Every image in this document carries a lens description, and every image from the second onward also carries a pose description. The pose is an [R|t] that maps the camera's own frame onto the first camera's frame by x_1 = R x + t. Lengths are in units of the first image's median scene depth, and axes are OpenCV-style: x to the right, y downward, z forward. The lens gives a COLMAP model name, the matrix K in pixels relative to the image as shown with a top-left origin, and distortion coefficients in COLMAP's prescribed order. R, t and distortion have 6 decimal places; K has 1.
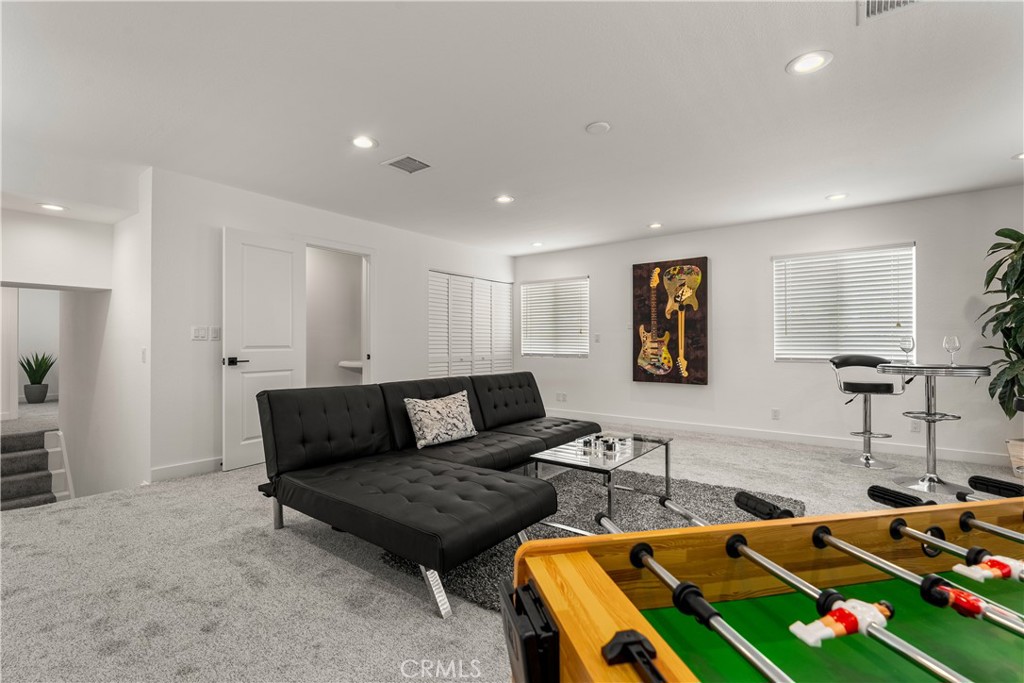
lens RADIAL K [[465.3, 0, 512.0], [0, 465.3, 341.5], [0, 0, 1]] dist [-0.001809, -0.000246]
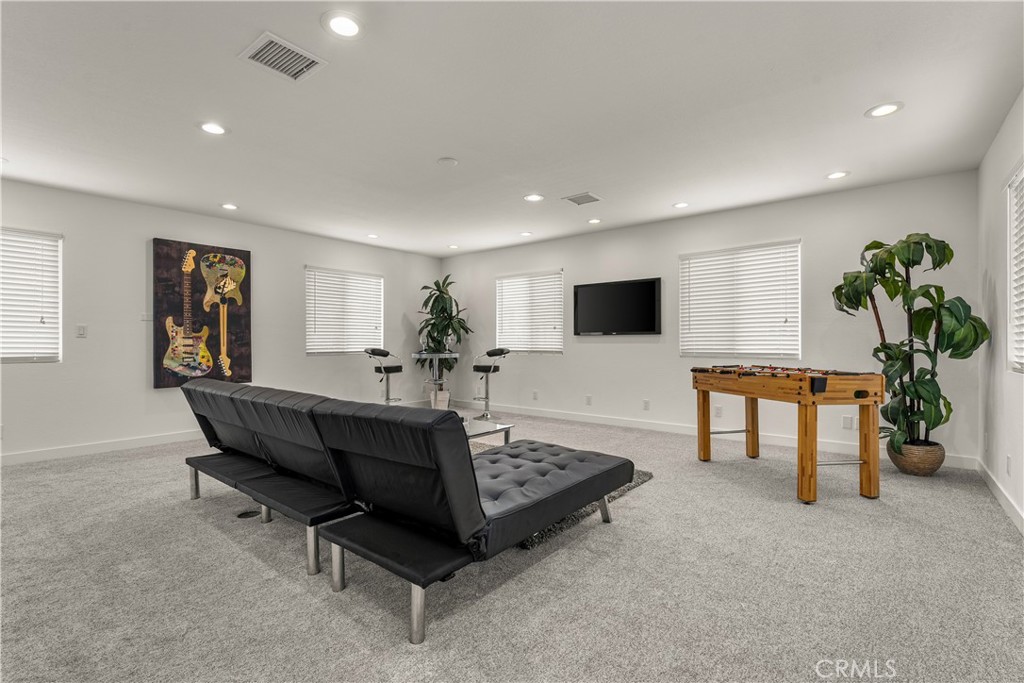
lens RADIAL K [[465.3, 0, 512.0], [0, 465.3, 341.5], [0, 0, 1]] dist [-0.001809, -0.000246]
pose [[0.029683, -0.000895, 0.999559, -0.519867], [-0.005153, 0.999986, 0.001049, 0.003468], [-0.999546, -0.005182, 0.029678, 0.401530]]
